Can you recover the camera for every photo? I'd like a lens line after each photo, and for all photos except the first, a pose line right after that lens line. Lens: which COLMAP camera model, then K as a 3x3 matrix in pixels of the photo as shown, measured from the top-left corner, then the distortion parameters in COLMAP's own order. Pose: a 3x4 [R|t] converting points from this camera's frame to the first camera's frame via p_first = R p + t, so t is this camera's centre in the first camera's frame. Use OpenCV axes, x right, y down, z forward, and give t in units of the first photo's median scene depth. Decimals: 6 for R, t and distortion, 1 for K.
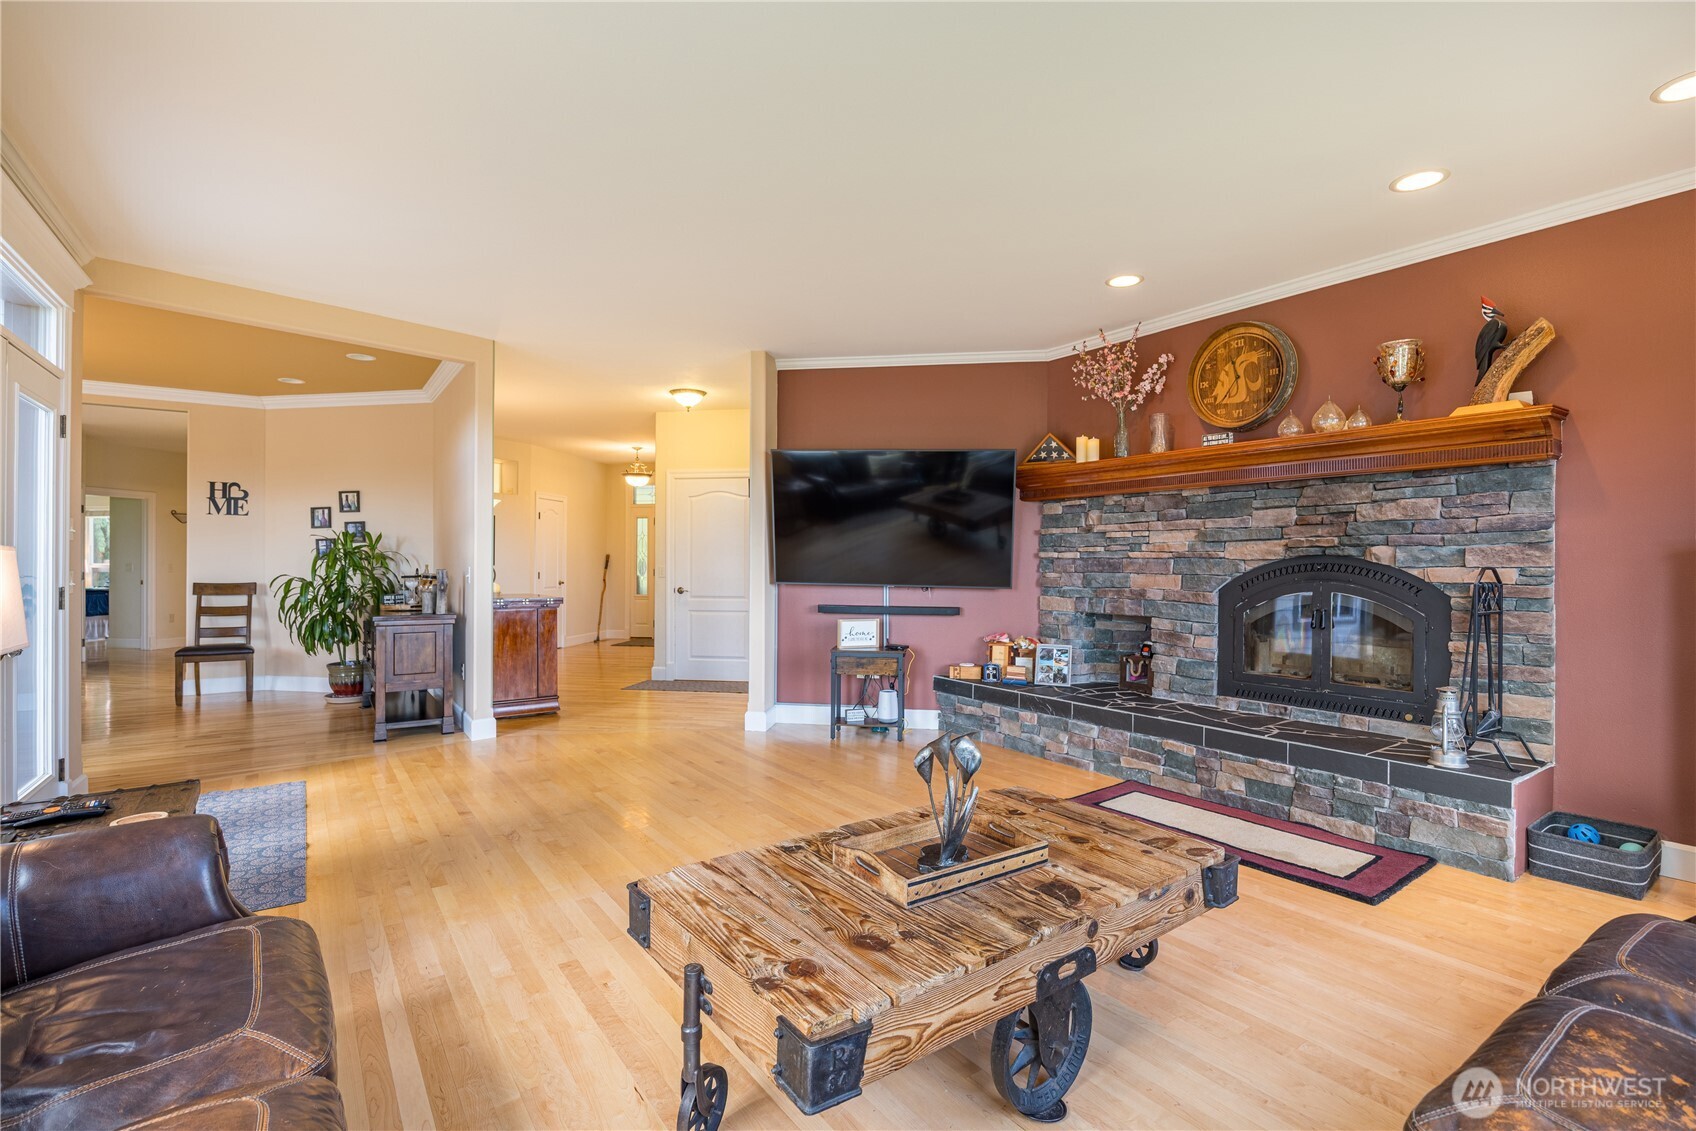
lens RADIAL K [[794.9, 0, 854.4], [0, 794.9, 562.6], [0, 0, 1]] dist [-0.001307, -0.000099]
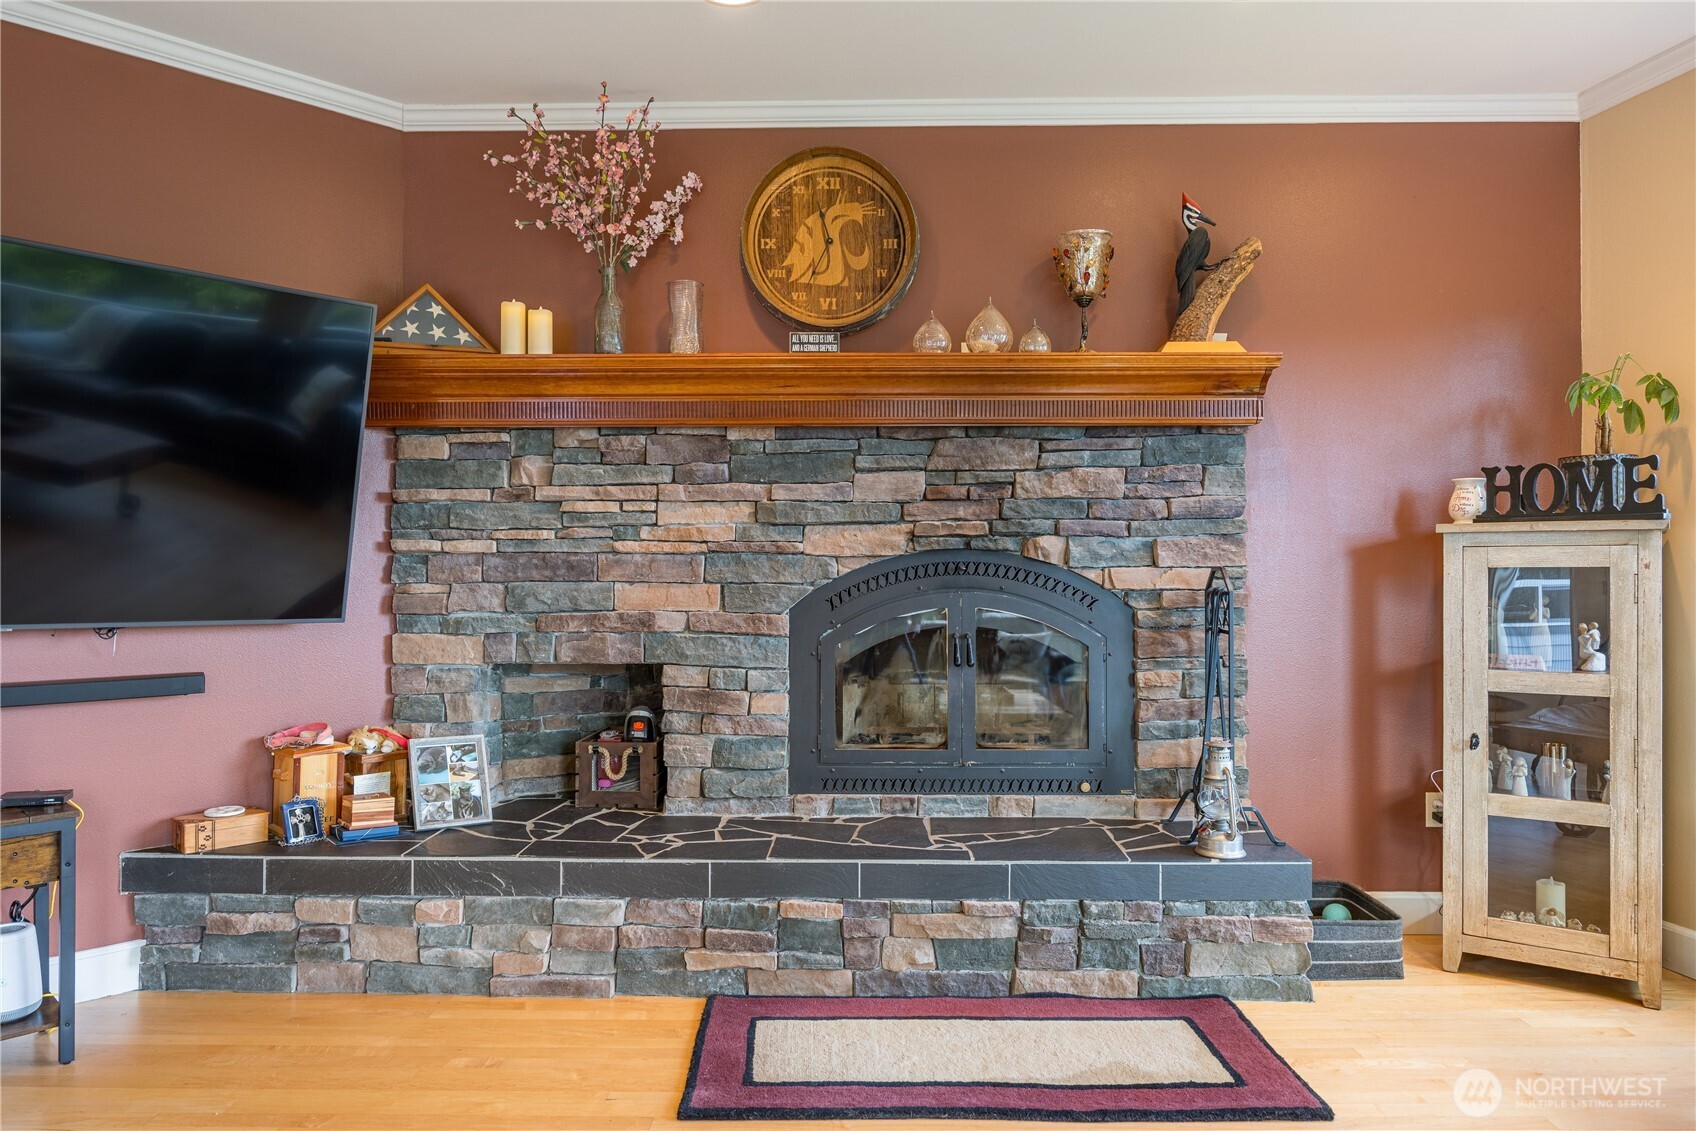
lens RADIAL K [[1110.5, 0, 852.9], [0, 1110.5, 563.9], [0, 0, 1]] dist [-0.005973, -0.003238]
pose [[0.590729, -0.004586, 0.806857, -0.159420], [0.001939, 0.999989, 0.004265, -0.001507], [-0.806868, -0.000955, 0.590731, 0.499268]]
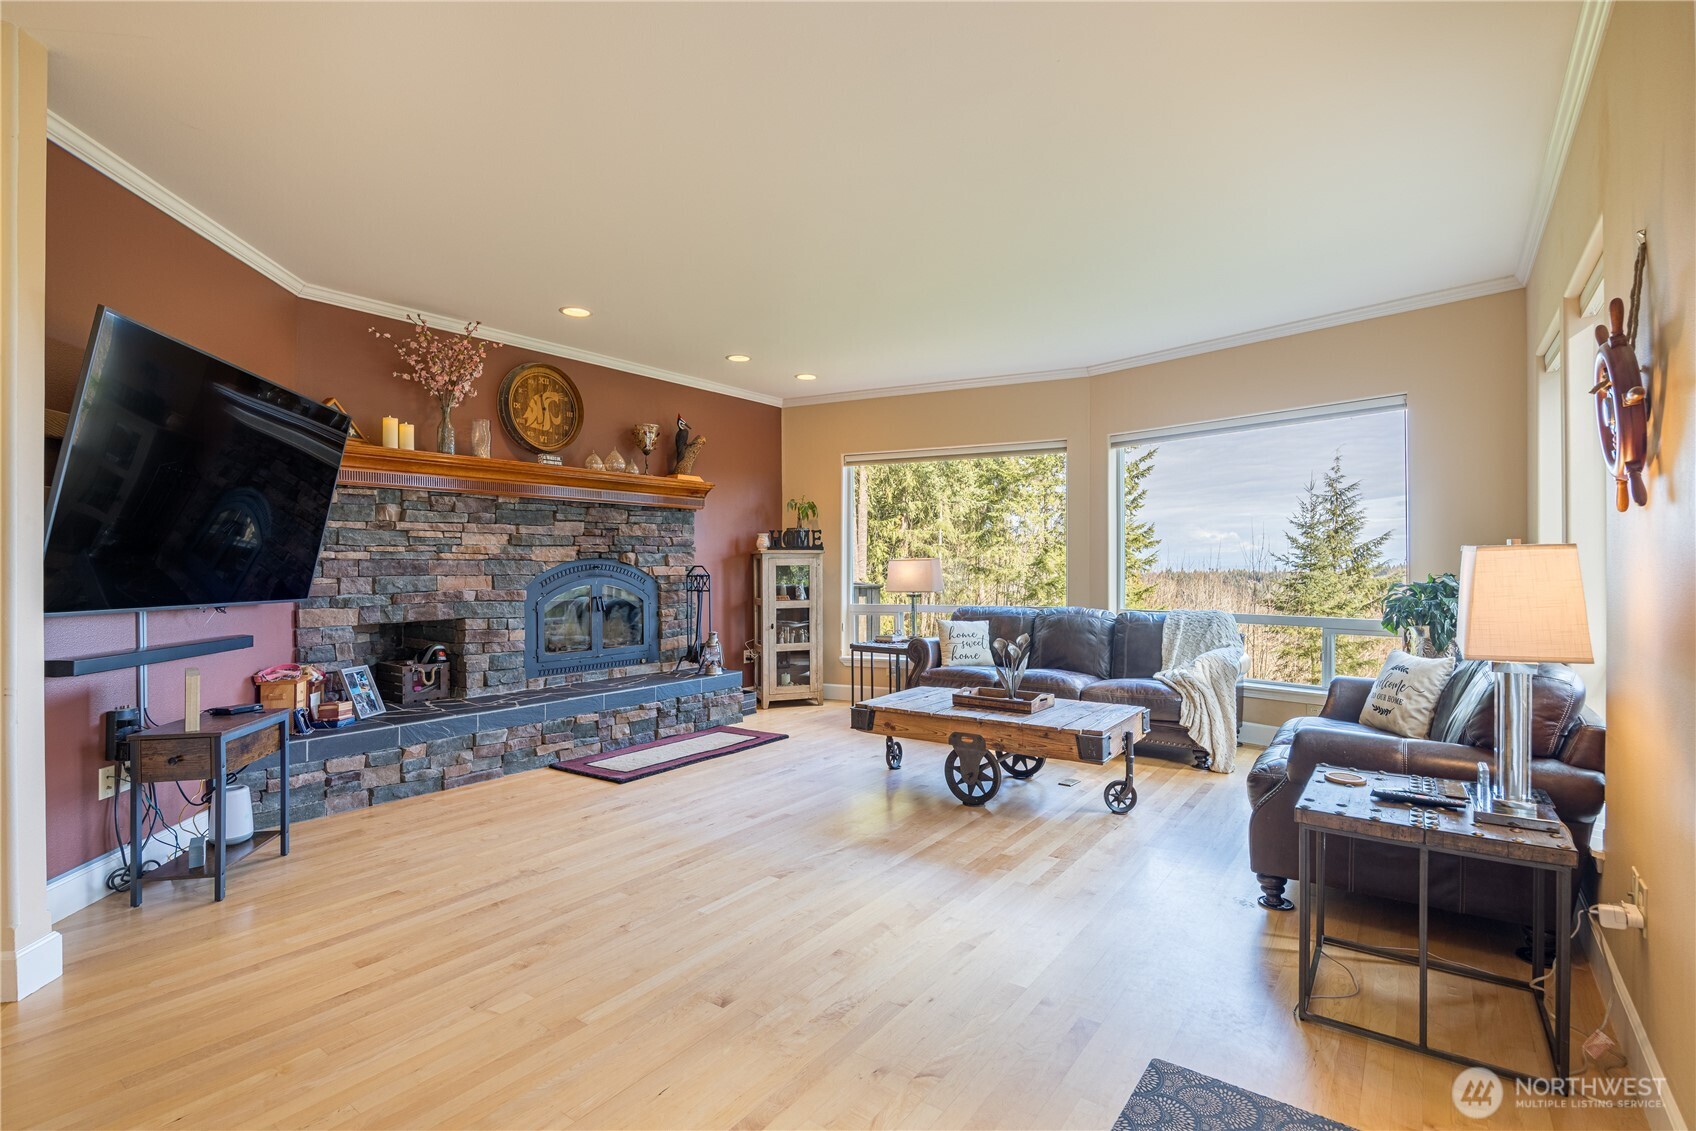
lens RADIAL K [[794.9, 0, 861.1], [0, 794.9, 565.9], [0, 0, 1]] dist [-0.001307, -0.000099]
pose [[-0.320403, -0.006346, 0.947260, -0.793740], [0.000441, 0.999976, 0.006848, -0.004806], [-0.947281, 0.002612, -0.320393, 0.916938]]
